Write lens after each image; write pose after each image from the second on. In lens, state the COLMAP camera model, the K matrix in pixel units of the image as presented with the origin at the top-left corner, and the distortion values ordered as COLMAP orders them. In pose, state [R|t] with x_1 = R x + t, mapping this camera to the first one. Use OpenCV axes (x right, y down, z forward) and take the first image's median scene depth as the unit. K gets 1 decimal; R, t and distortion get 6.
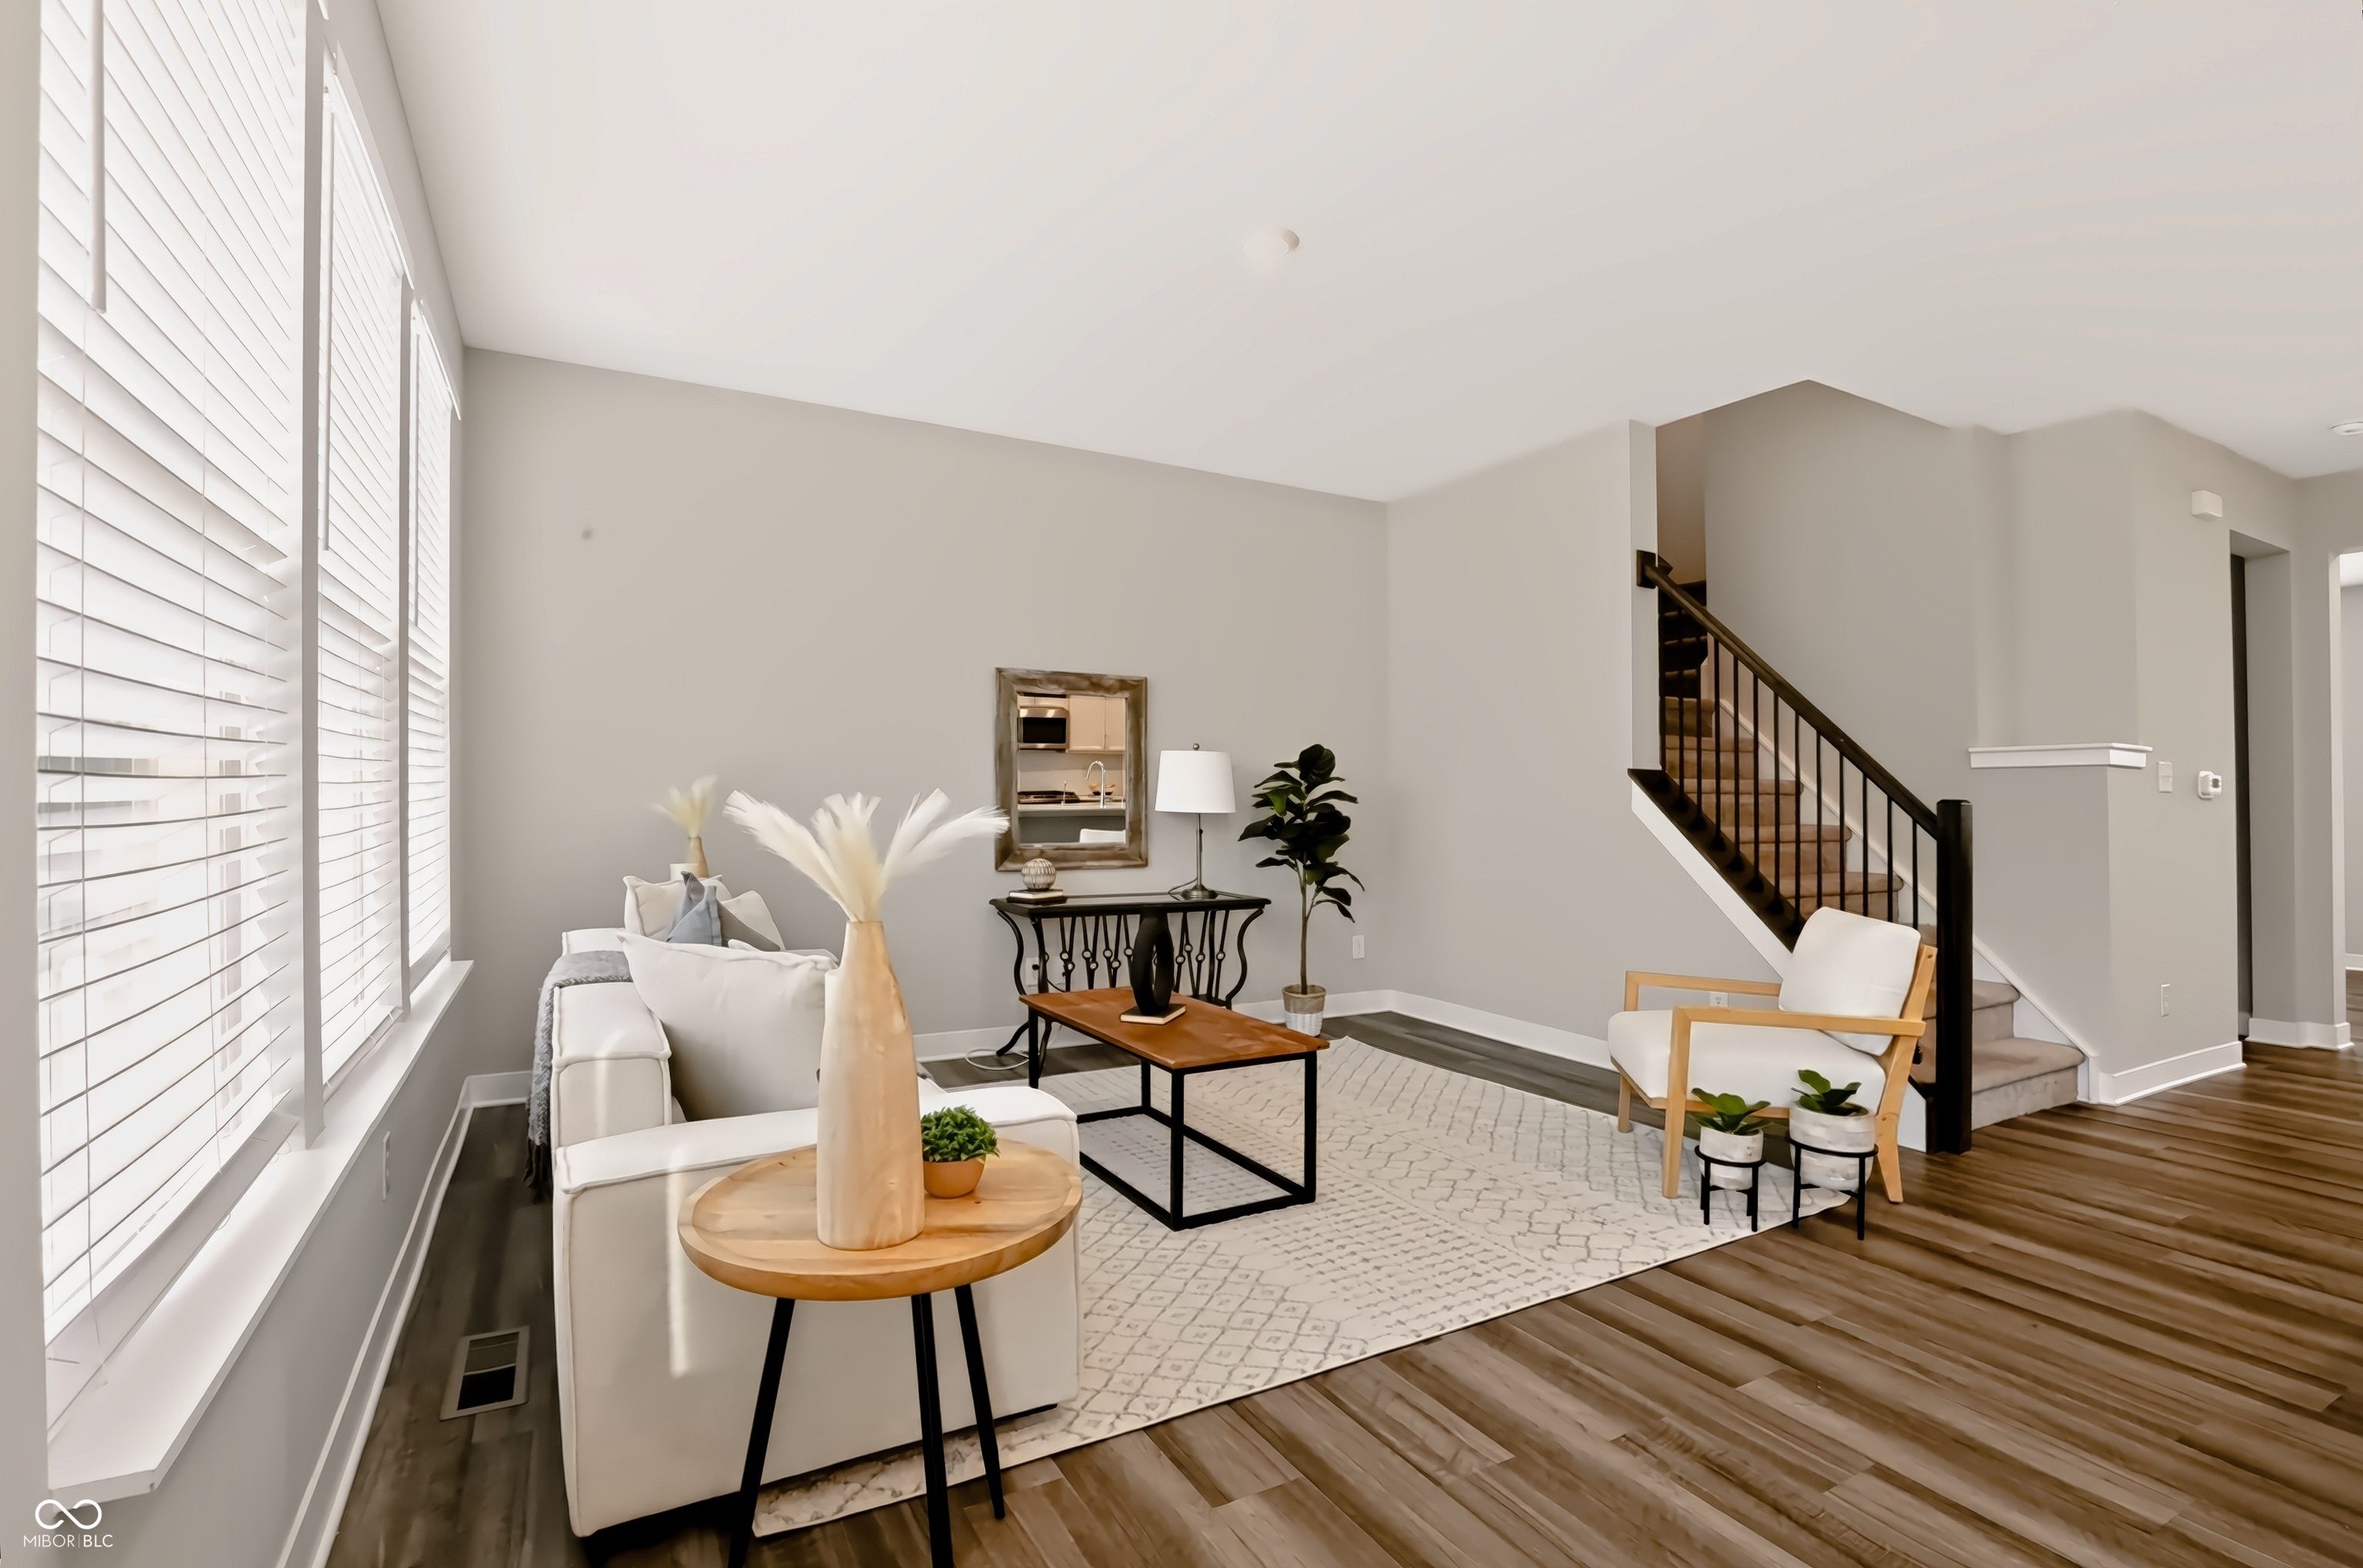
lens RADIAL K [[1098.3, 0, 1204.4], [0, 1098.3, 819.7], [0, 0, 1]] dist [-0.034570, 0.007534]
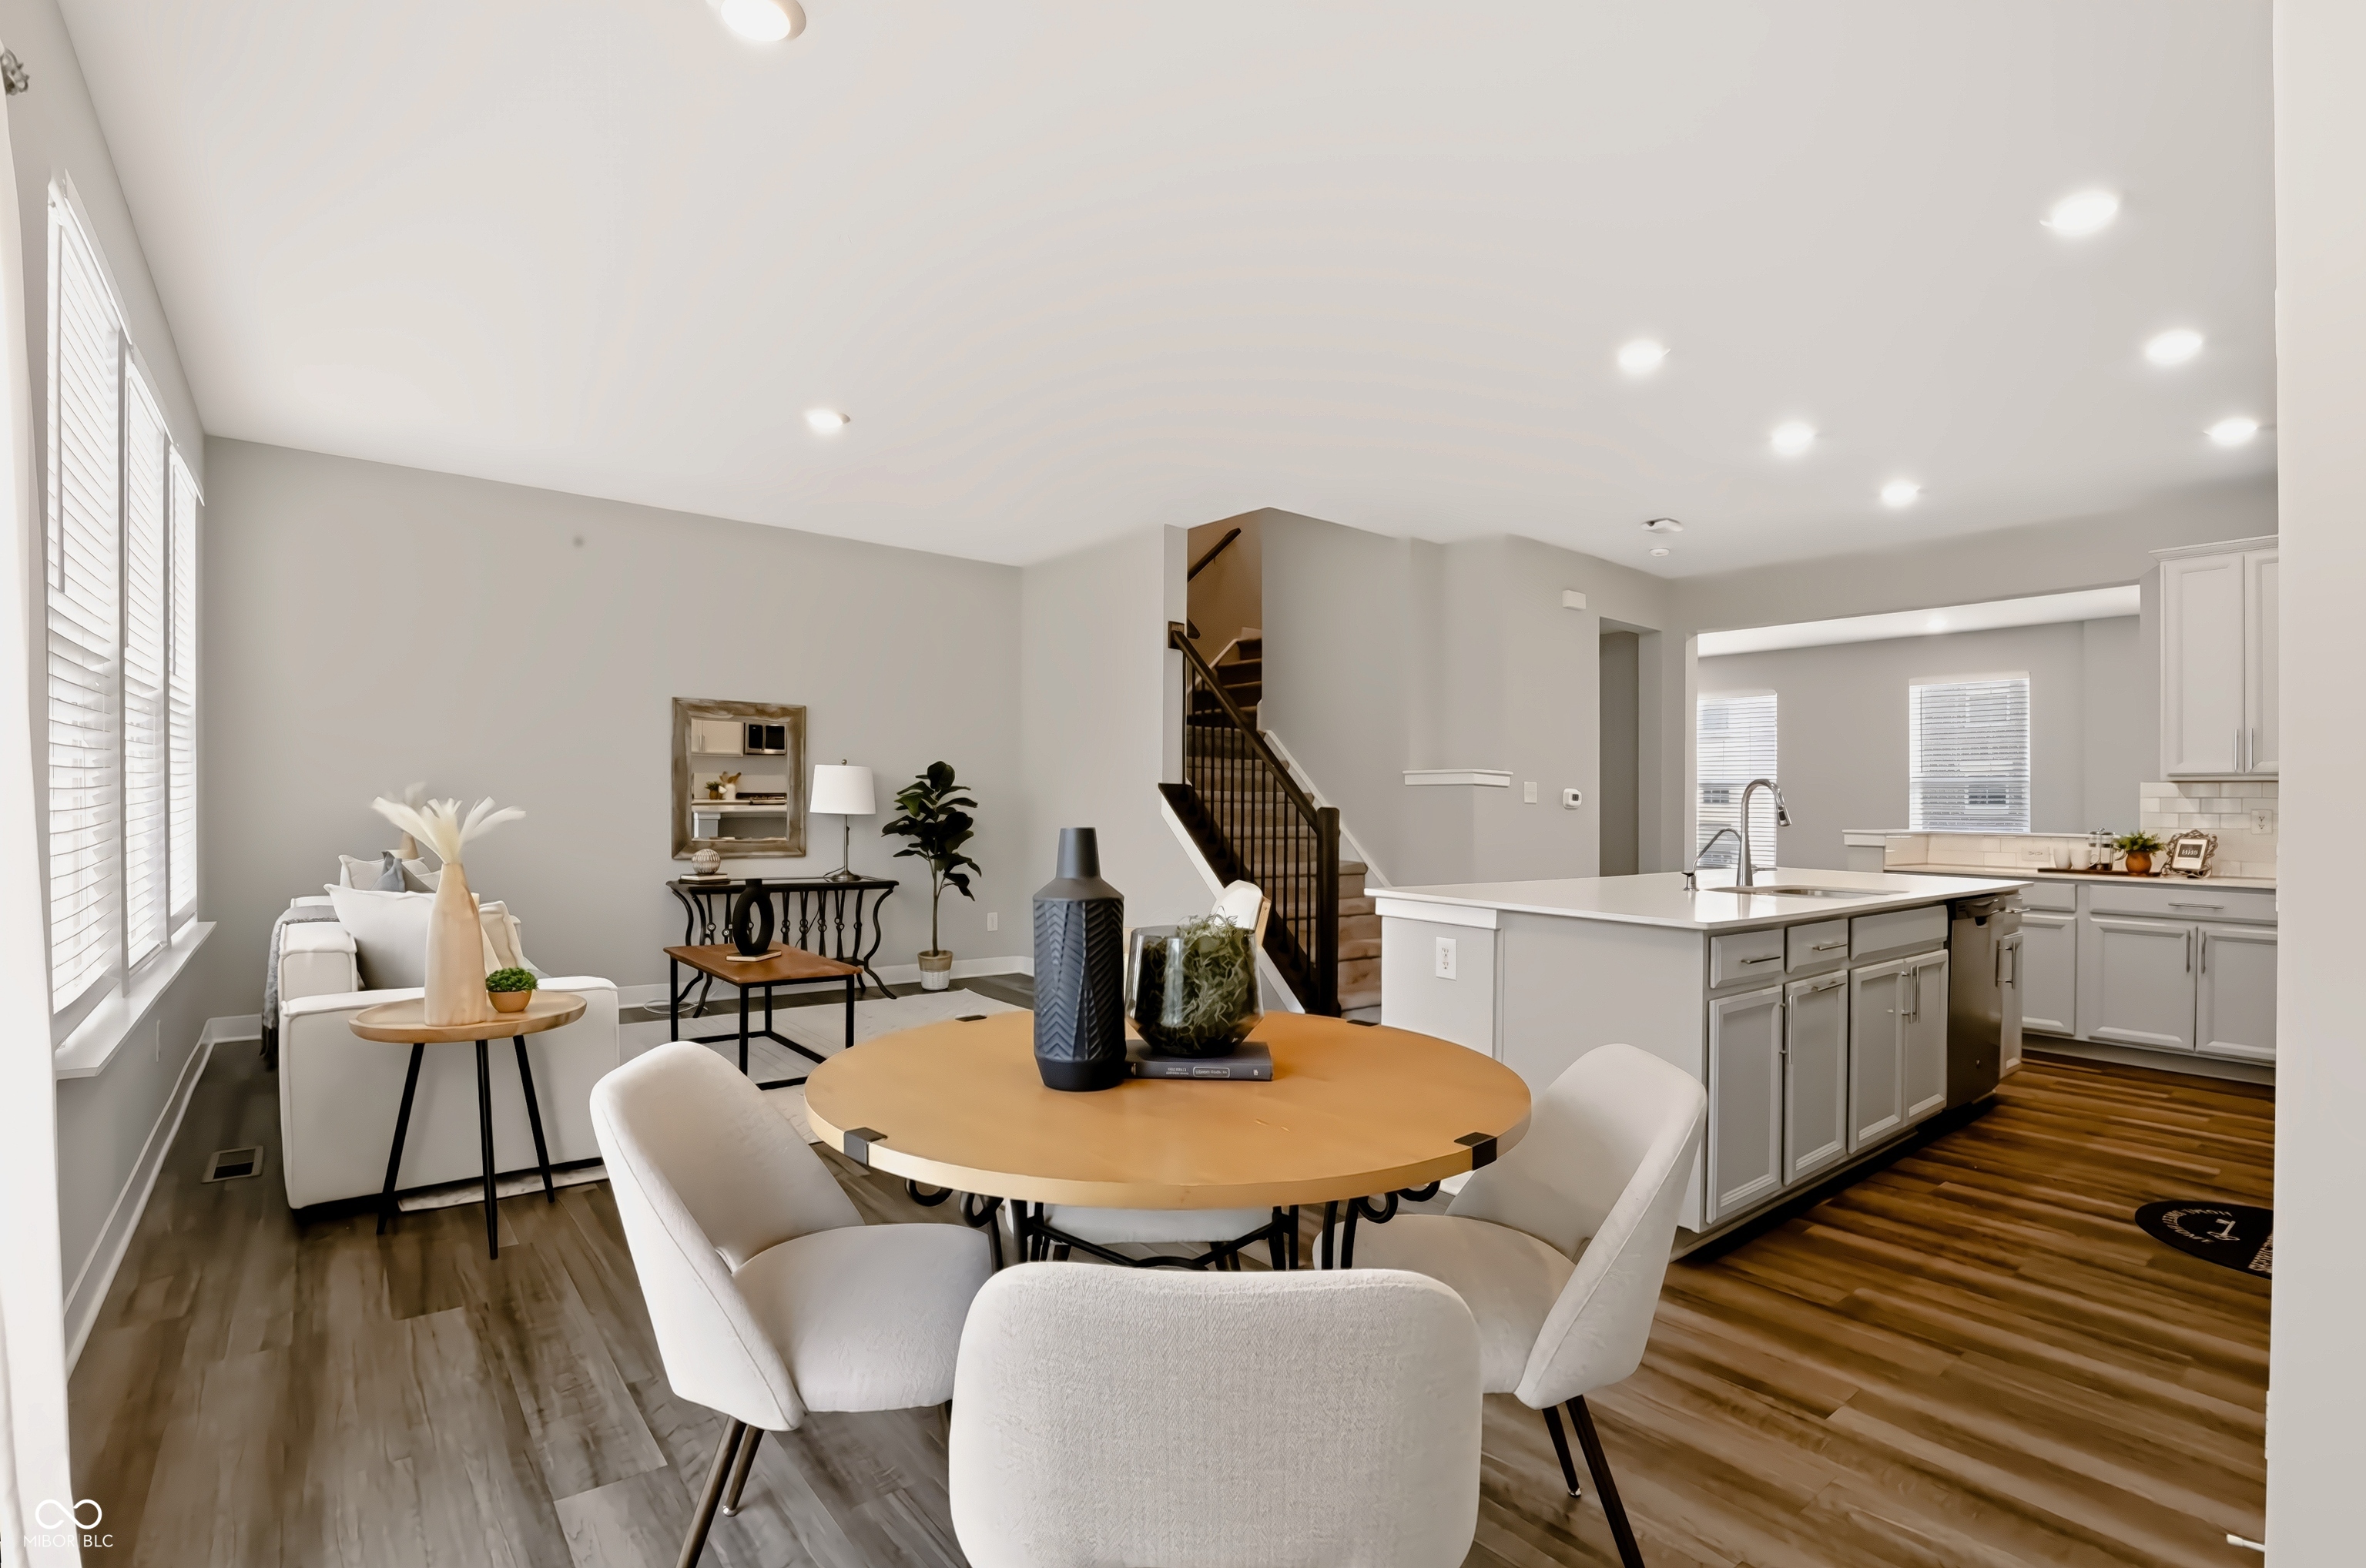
lens RADIAL K [[1099.8, 0, 1188.5], [0, 1099.8, 831.6], [0, 0, 1]] dist [-0.034570, 0.007534]
pose [[0.988095, 0.004881, 0.153768, 0.214386], [-0.005849, 0.999966, 0.005843, 0.005079], [-0.153734, -0.006673, 0.988090, -0.347336]]
